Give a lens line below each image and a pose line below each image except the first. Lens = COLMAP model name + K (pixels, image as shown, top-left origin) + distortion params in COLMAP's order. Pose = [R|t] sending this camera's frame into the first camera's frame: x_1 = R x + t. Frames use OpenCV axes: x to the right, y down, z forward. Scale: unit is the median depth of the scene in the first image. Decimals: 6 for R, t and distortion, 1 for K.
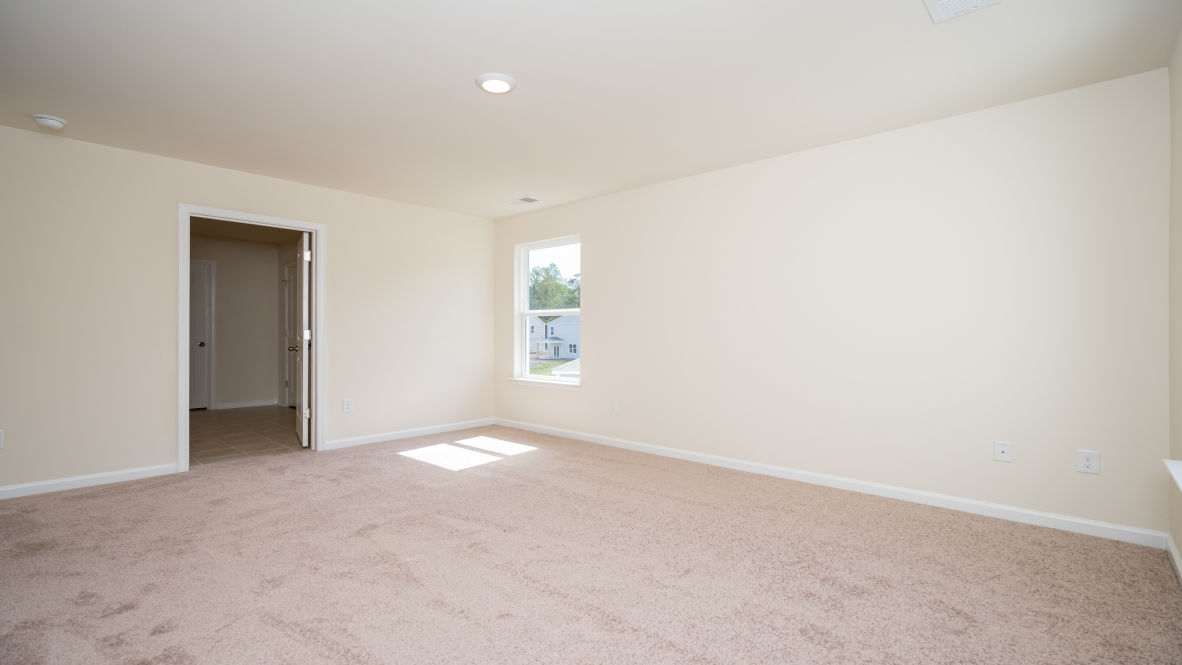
lens RADIAL K [[527.6, 0, 590.6], [0, 527.6, 333.7], [0, 0, 1]] dist [-0.003046, -0.000432]
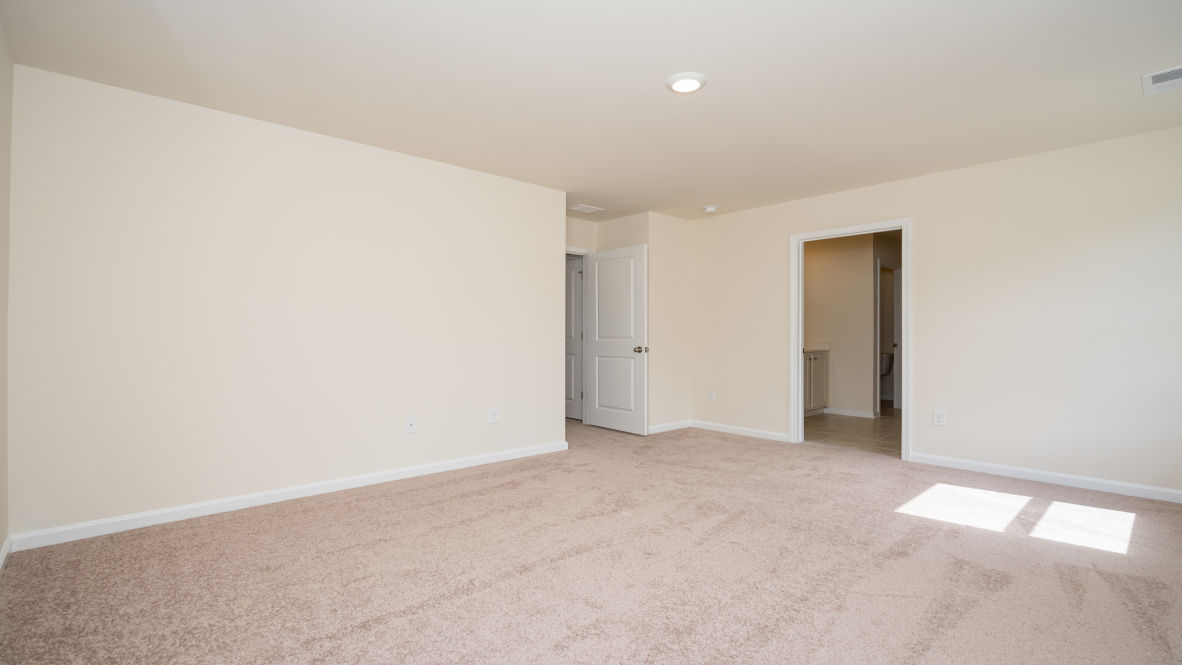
lens RADIAL K [[527.6, 0, 590.3], [0, 527.6, 333.7], [0, 0, 1]] dist [-0.003046, -0.000432]
pose [[-0.071993, -0.003391, -0.997399, 0.767853], [-0.000299, 0.999994, -0.003378, 0.000199], [0.997405, 0.000055, -0.071994, 0.834048]]
